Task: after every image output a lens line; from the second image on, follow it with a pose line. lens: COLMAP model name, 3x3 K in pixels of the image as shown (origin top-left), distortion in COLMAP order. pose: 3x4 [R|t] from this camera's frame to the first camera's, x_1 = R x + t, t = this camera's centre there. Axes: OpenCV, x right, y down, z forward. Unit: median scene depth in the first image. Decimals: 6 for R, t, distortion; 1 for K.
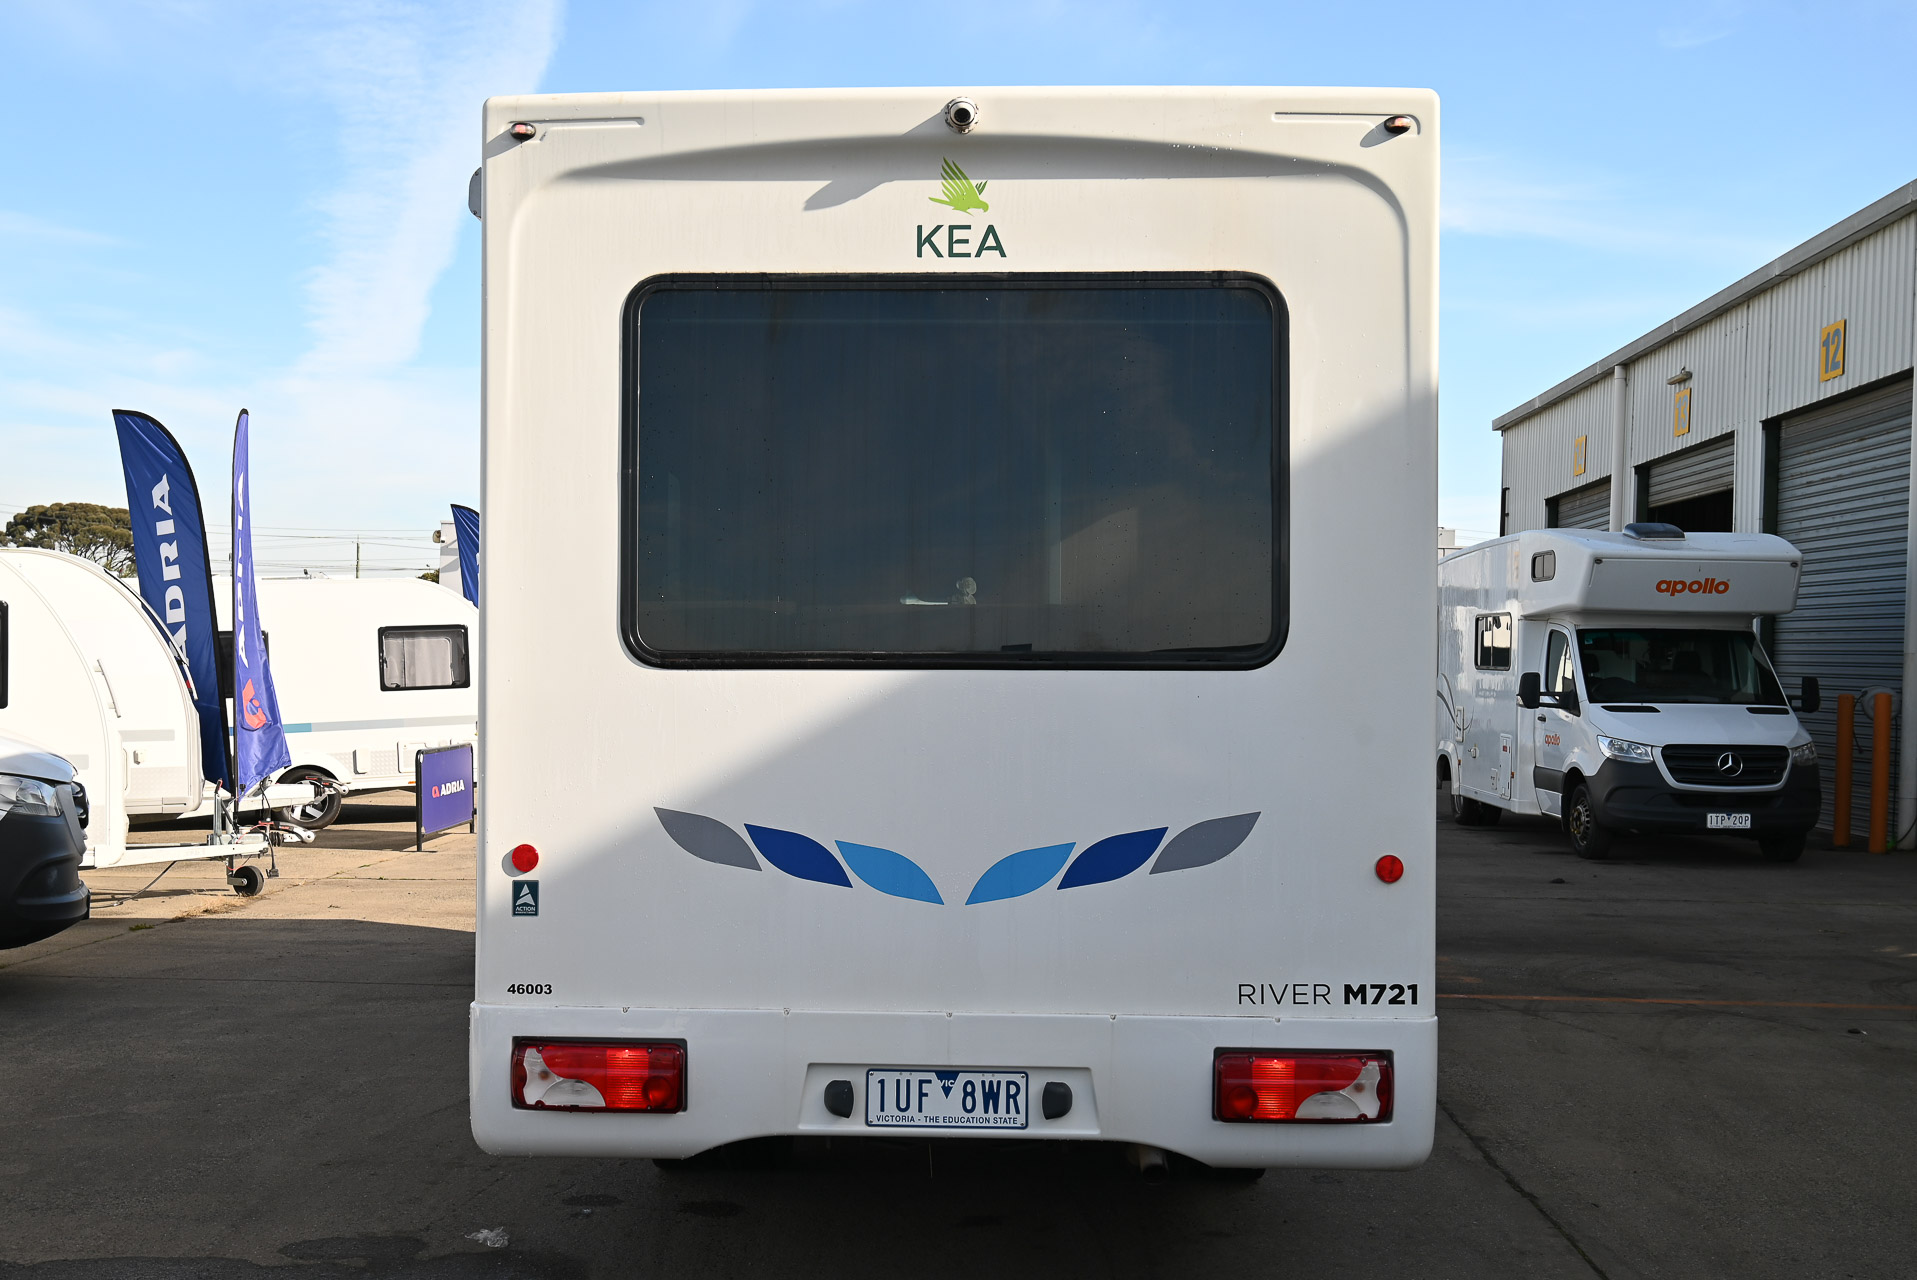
lens RADIAL K [[1949.9, 0, 943.6], [0, 1949.9, 659.9], [0, 0, 1]] dist [-0.000501, 0.000000]
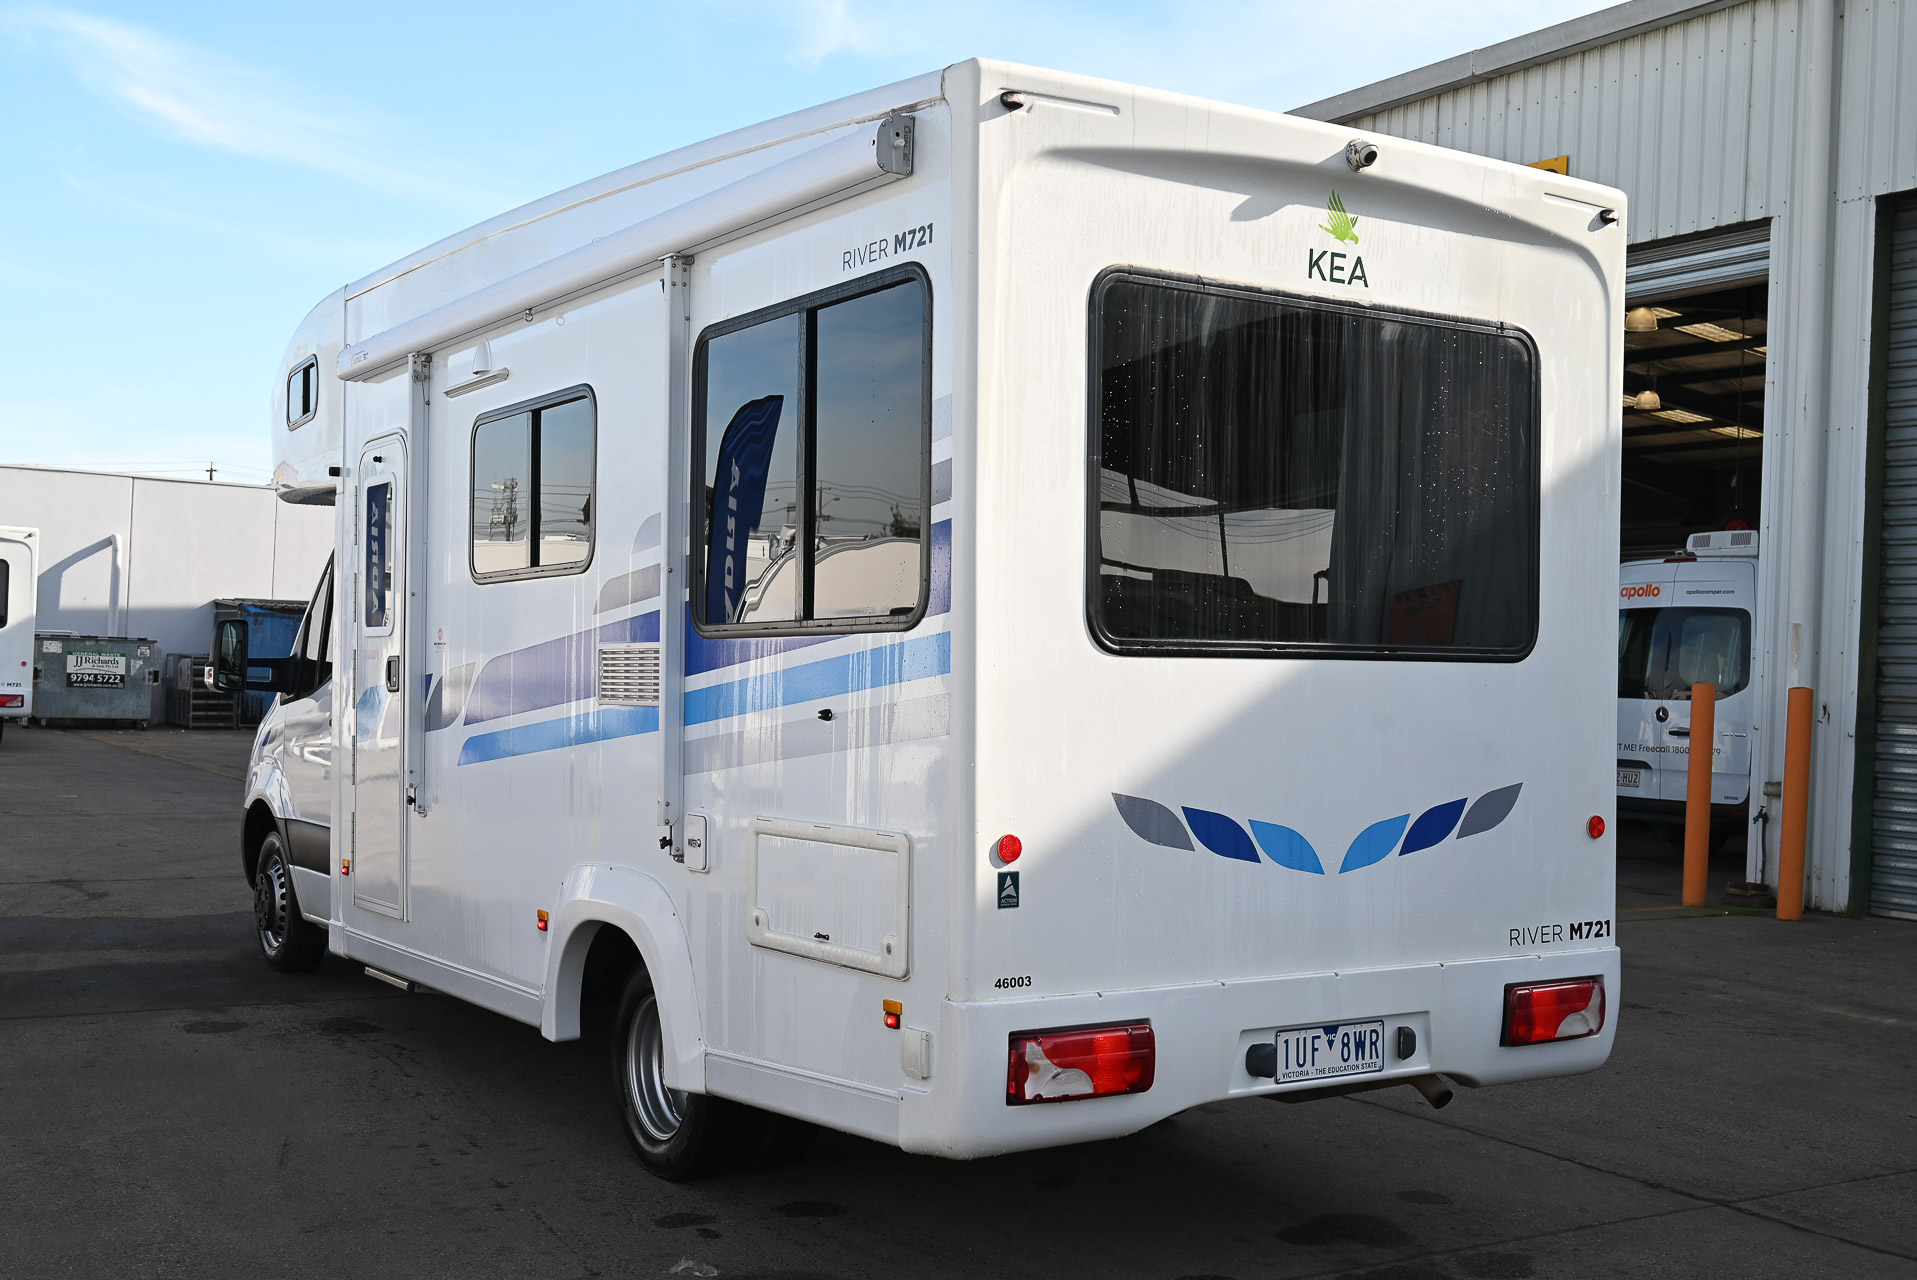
lens RADIAL K [[2015.6, 0, 961.7], [0, 2015.6, 645.3], [0, 0, 1]] dist [-0.005548, 0.000000]
pose [[0.824468, 0.014035, 0.565735, -0.808977], [-0.021705, 0.999741, 0.006829, -0.006459], [-0.565493, -0.017910, 0.824559, 0.185621]]
